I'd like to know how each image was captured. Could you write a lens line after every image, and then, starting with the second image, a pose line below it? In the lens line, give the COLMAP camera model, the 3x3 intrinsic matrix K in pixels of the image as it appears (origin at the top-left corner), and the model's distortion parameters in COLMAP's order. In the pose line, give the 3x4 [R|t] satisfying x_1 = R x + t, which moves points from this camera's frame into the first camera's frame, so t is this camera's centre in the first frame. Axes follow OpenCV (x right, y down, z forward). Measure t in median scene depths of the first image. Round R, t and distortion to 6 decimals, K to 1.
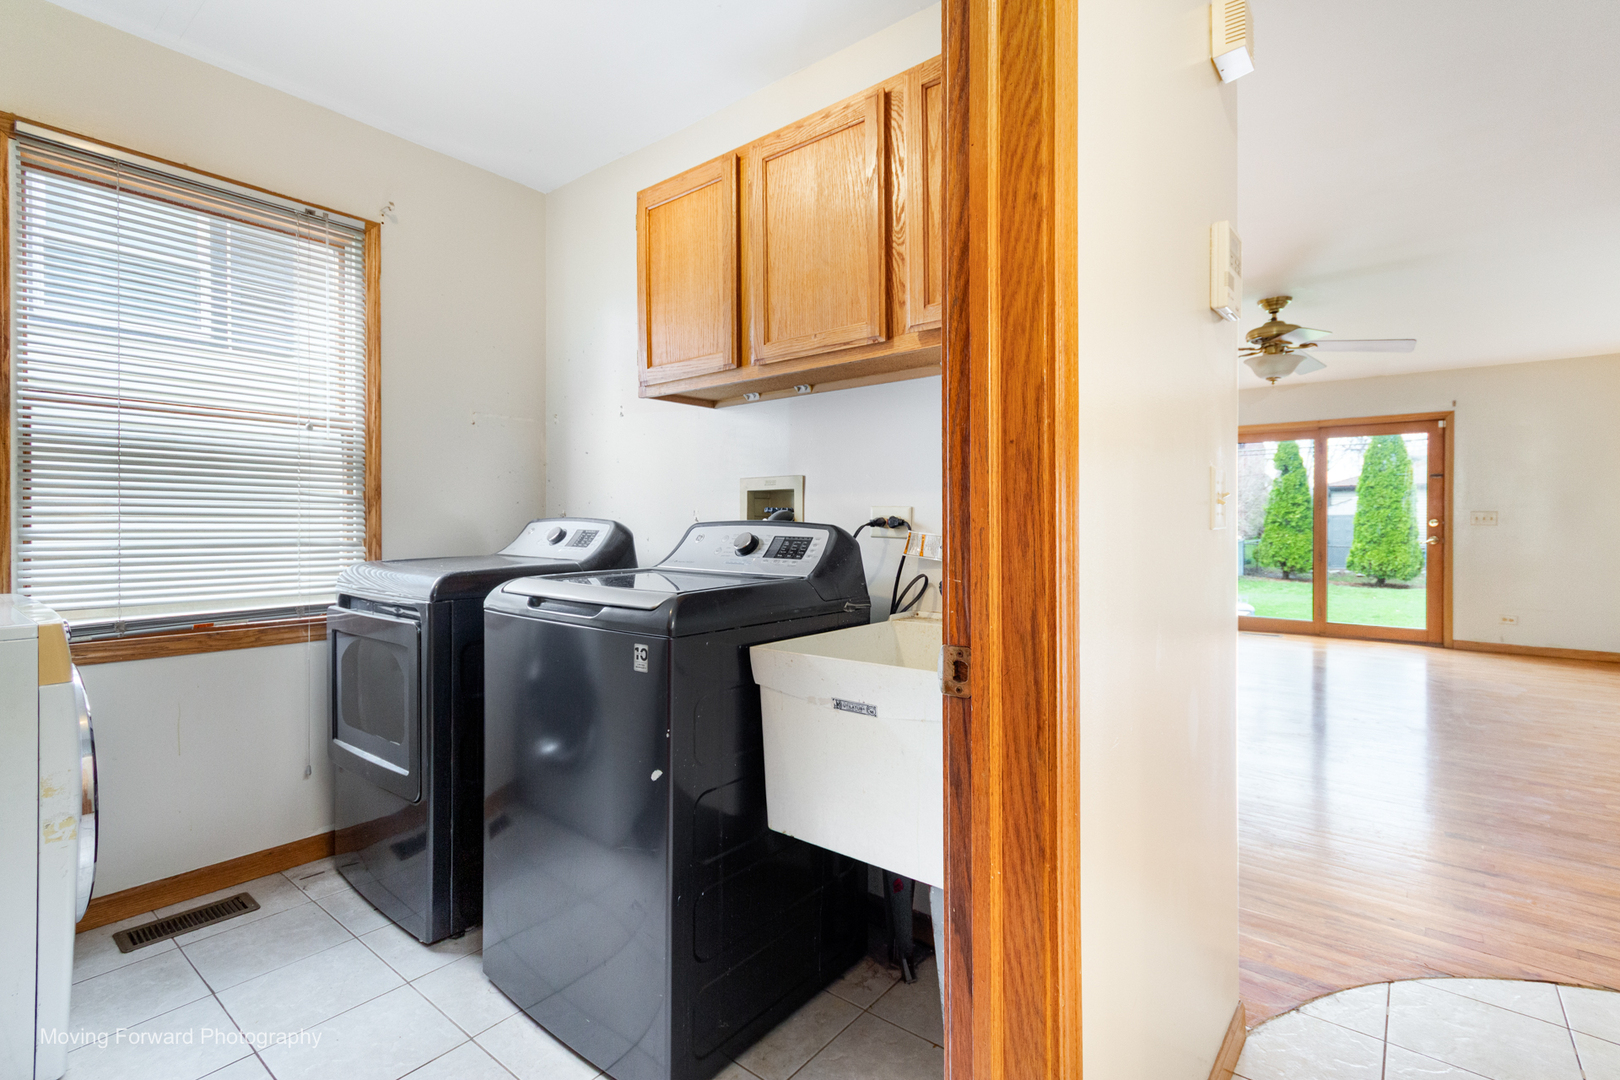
lens RADIAL K [[749.4, 0, 806.6], [0, 749.4, 523.0], [0, 0, 1]] dist [0.003415, 0.001064]
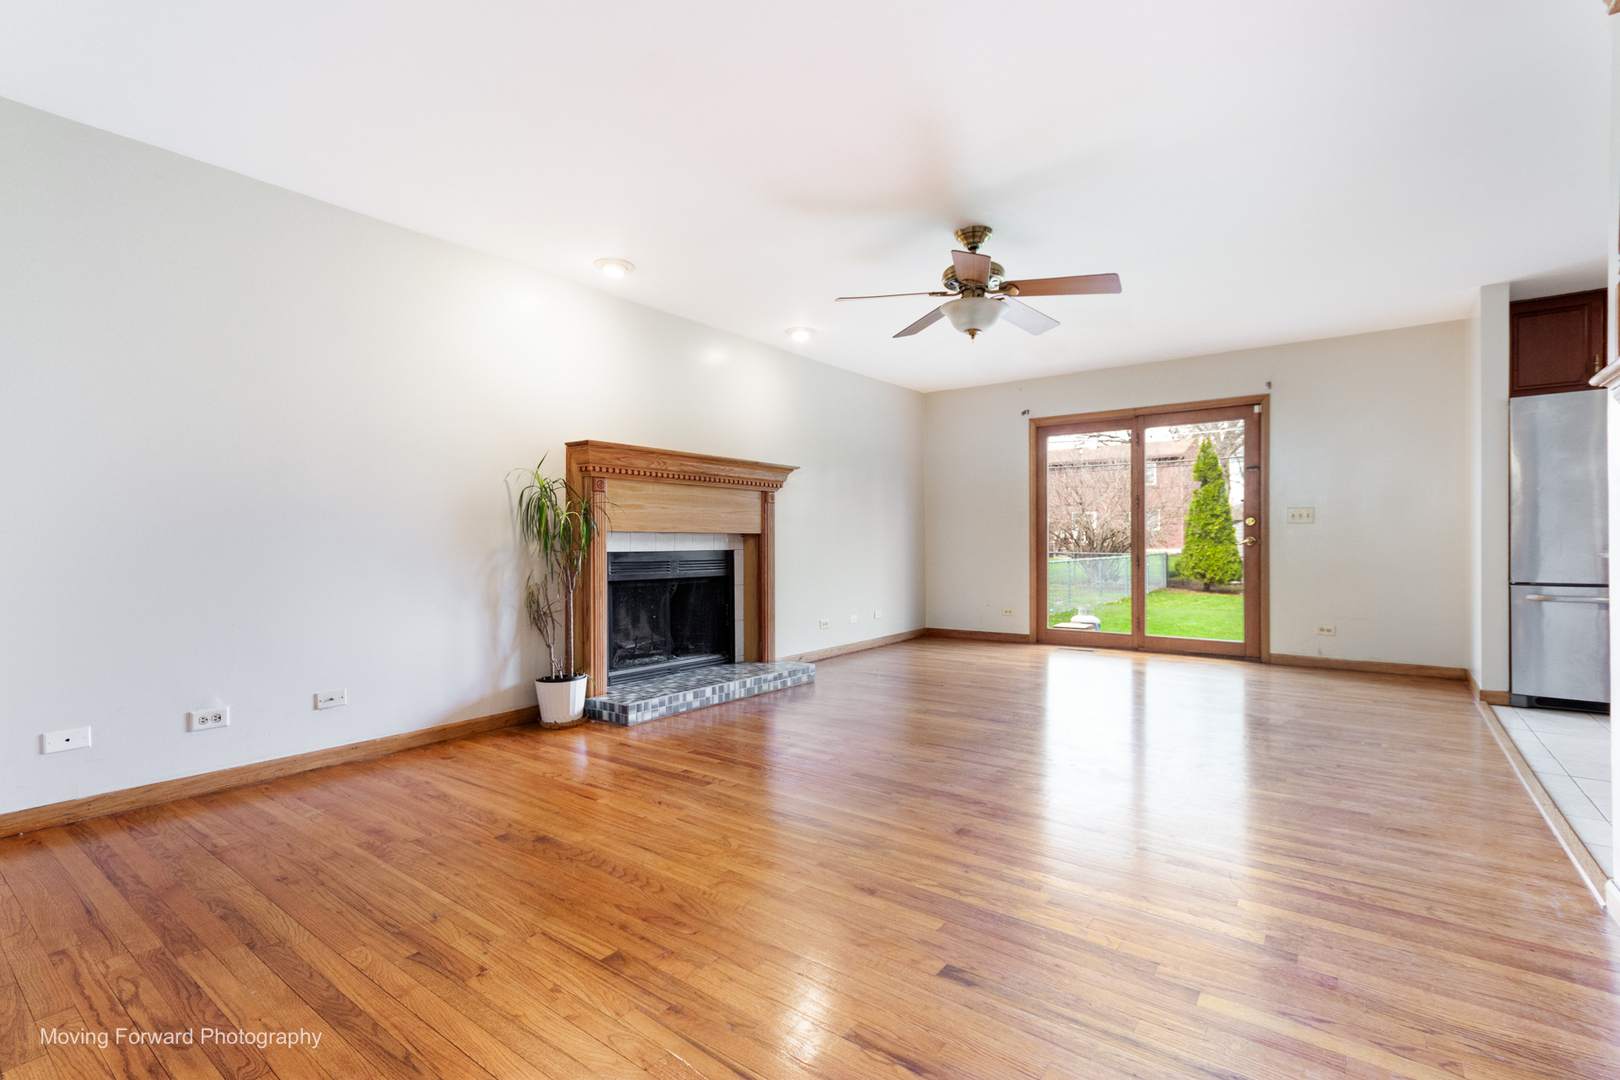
lens RADIAL K [[749.4, 0, 815.6], [0, 749.4, 535.8], [0, 0, 1]] dist [0.003415, 0.001064]
pose [[0.998708, -0.006810, 0.050354, 0.282458], [0.007186, 0.999948, -0.007282, 0.019639], [-0.050302, 0.007634, 0.998705, 0.148759]]
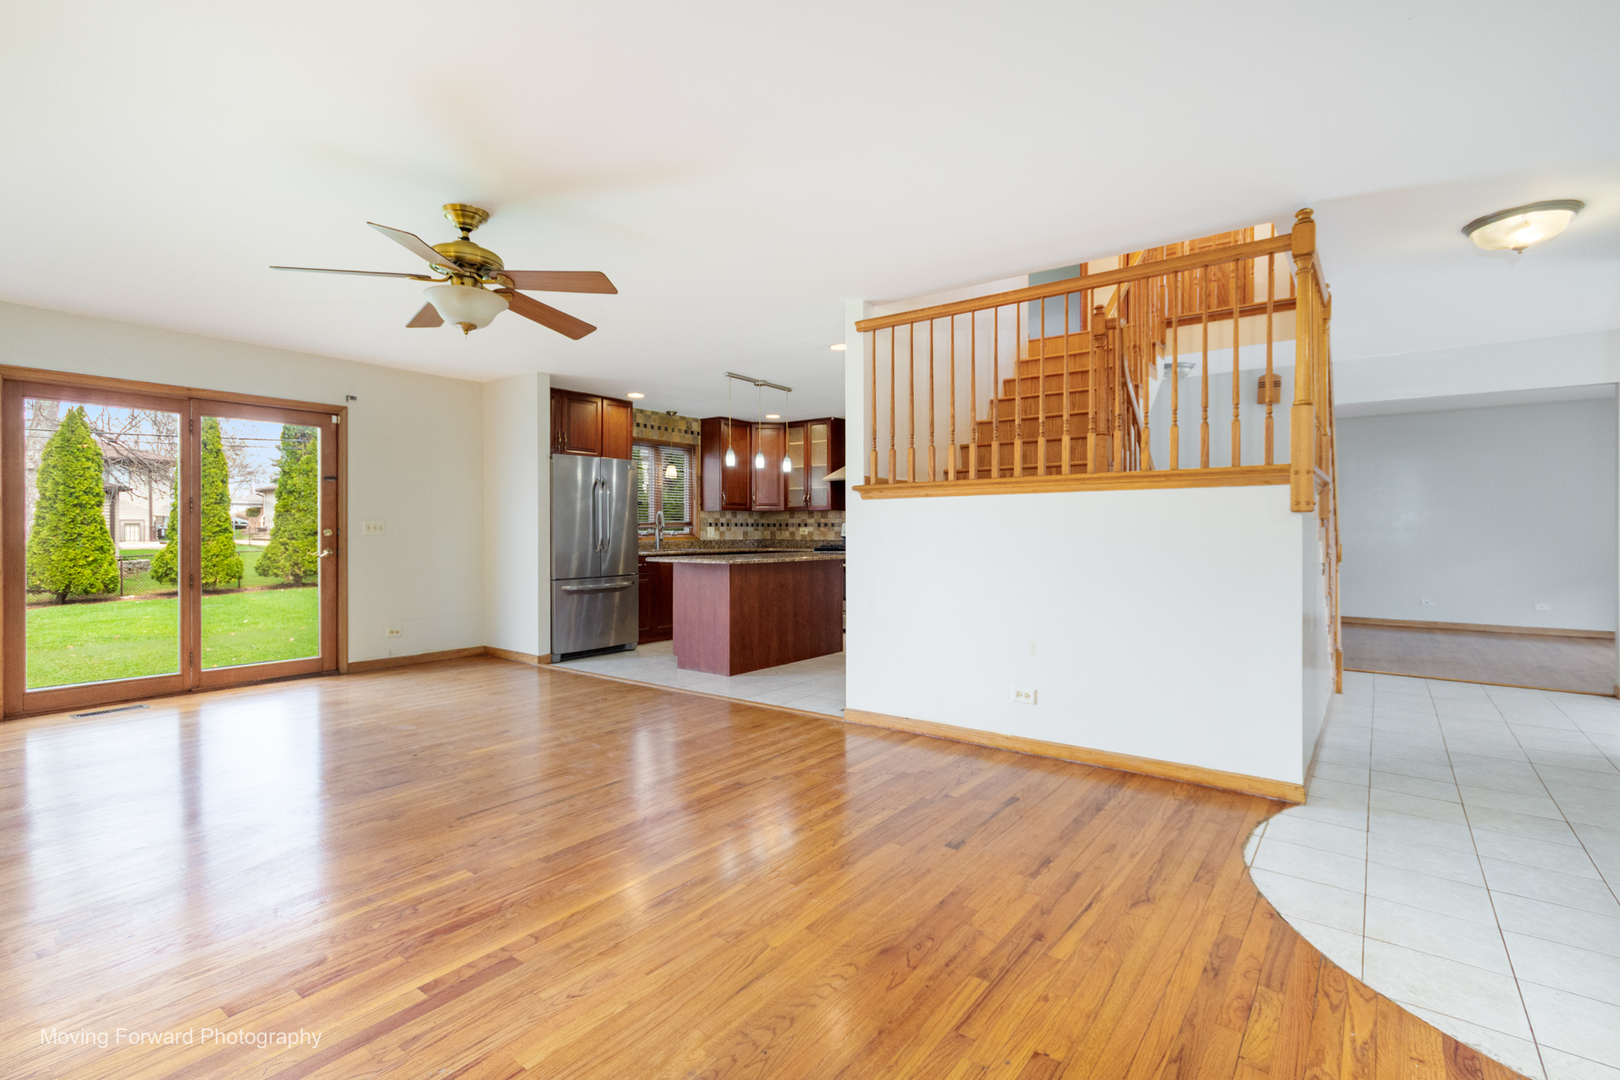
lens RADIAL K [[749.4, 0, 807.7], [0, 749.4, 525.5], [0, 0, 1]] dist [0.003415, 0.001064]
pose [[-0.048159, 0.003307, 0.998834, -0.053425], [0.001143, 0.999994, -0.003256, -0.004628], [-0.998839, 0.000985, -0.048162, 0.492131]]
